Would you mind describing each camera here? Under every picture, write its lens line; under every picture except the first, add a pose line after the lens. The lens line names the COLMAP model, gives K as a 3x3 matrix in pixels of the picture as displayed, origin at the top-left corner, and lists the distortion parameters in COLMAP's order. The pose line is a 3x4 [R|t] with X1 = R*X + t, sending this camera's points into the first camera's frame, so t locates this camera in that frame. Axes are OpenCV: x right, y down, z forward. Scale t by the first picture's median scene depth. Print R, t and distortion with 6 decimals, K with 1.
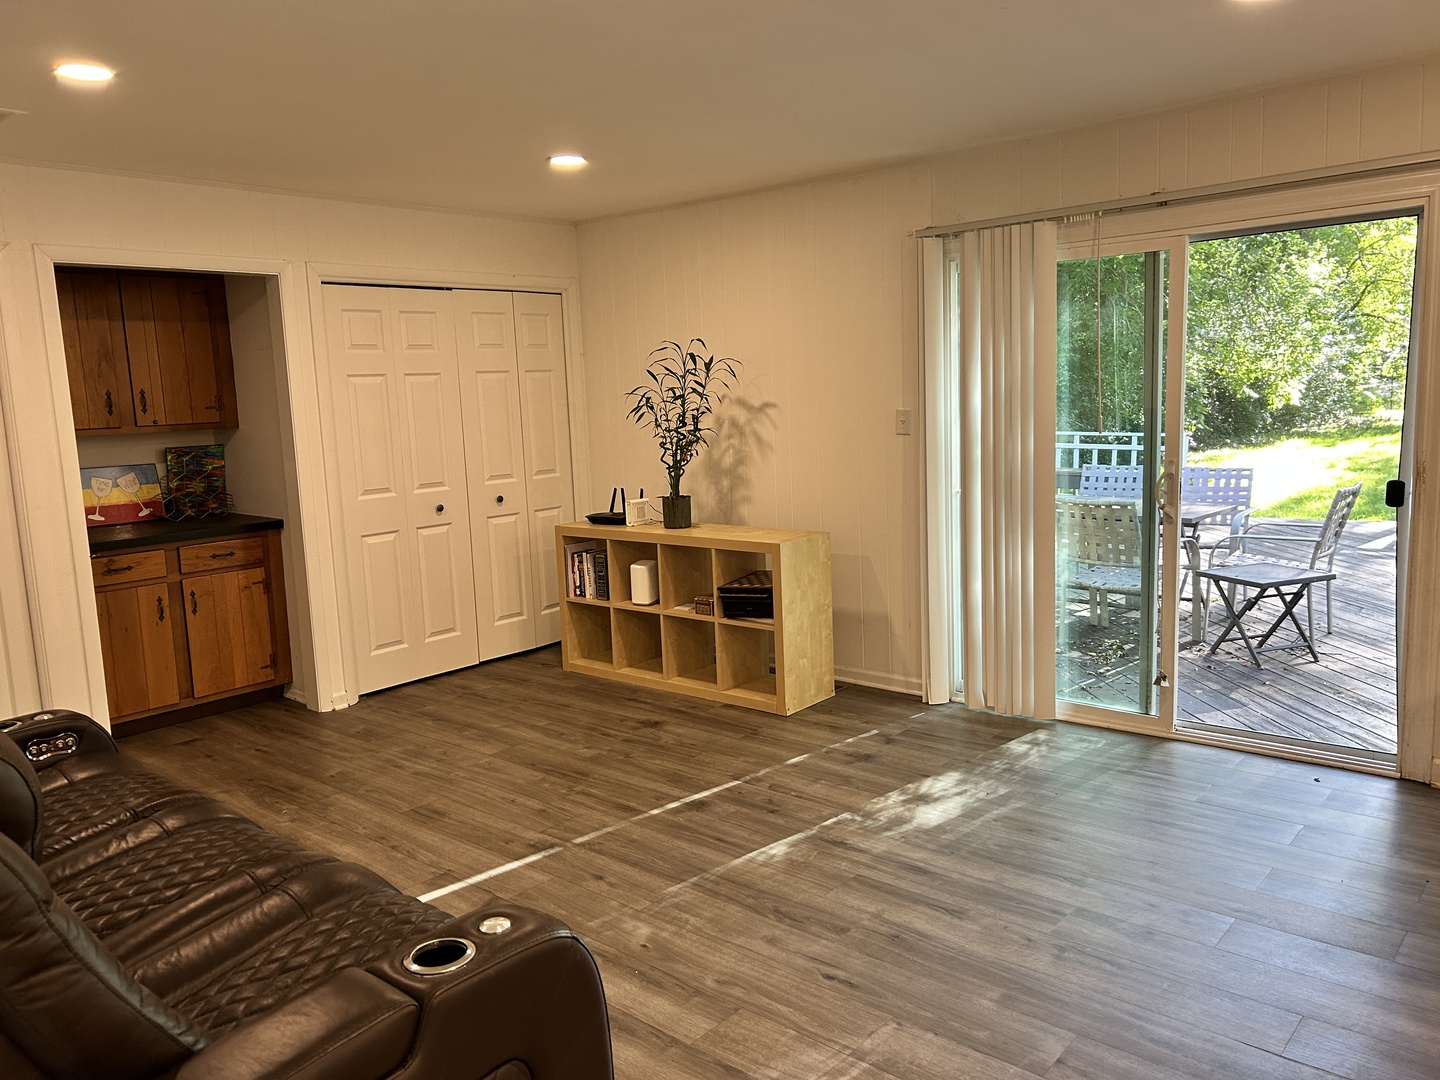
lens RADIAL K [[1084.3, 0, 720.0], [0, 1084.3, 540.0], [0, 0, 1]] dist [0.172147, -0.393705]
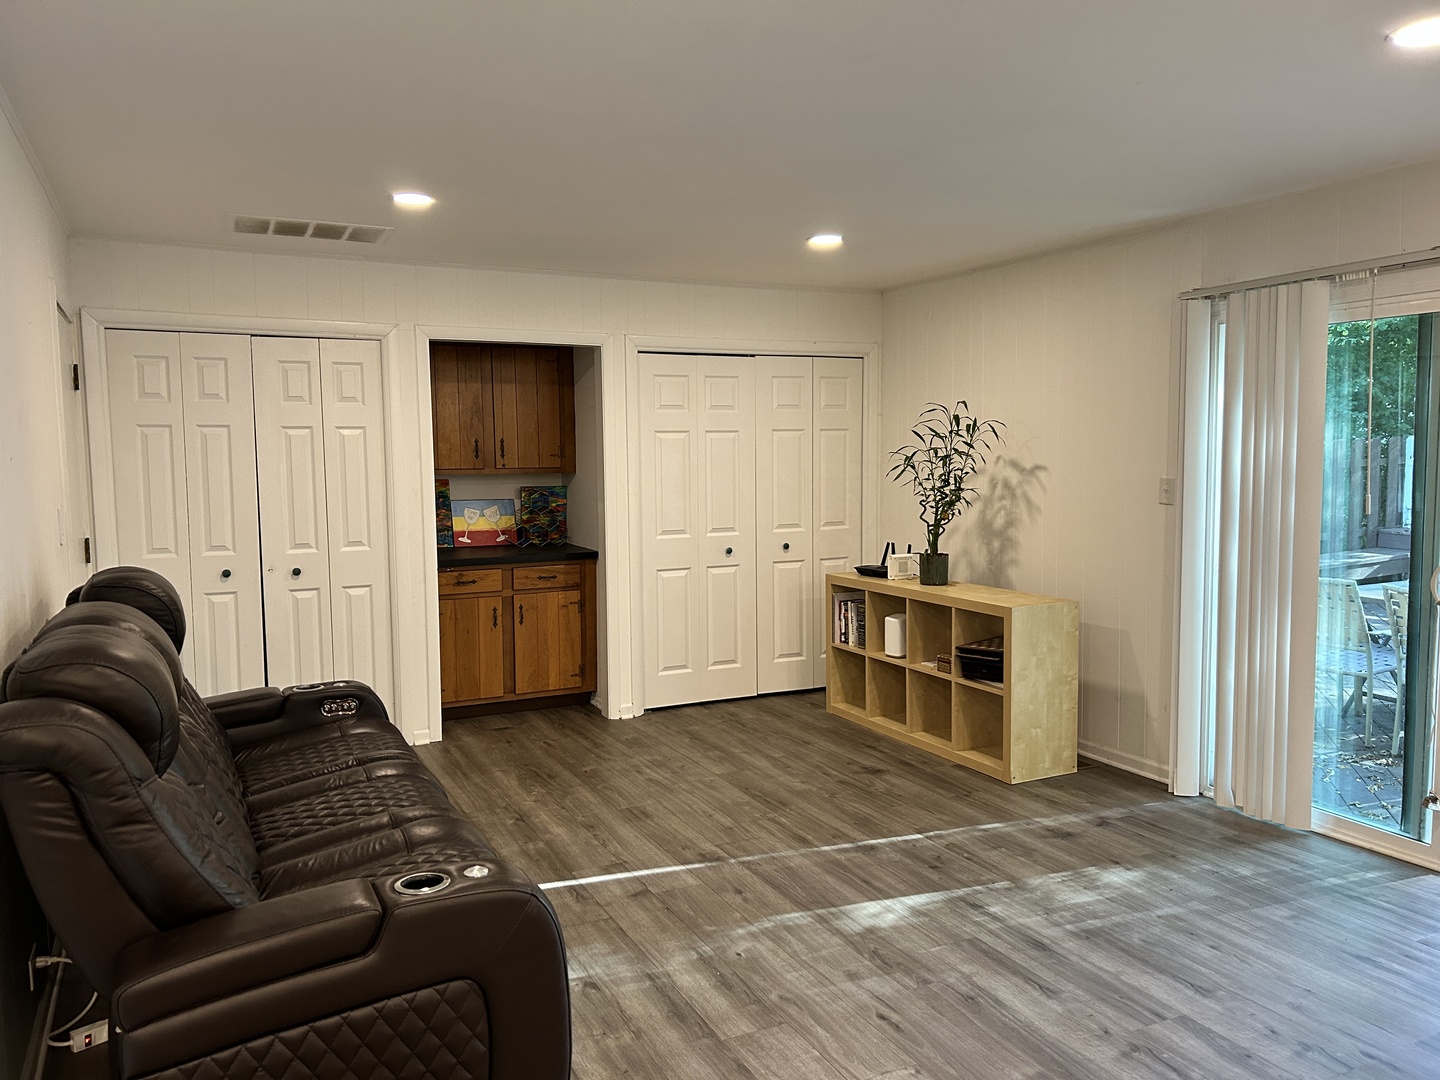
lens RADIAL K [[1091.3, 0, 717.6], [0, 1091.3, 543.7], [0, 0, 1]] dist [0.102067, -0.129919]
pose [[0.918603, 0.063247, -0.390088, 0.185174], [-0.081086, 0.996273, -0.029414, -0.003091], [0.386774, 0.058650, 0.920308, -0.026368]]
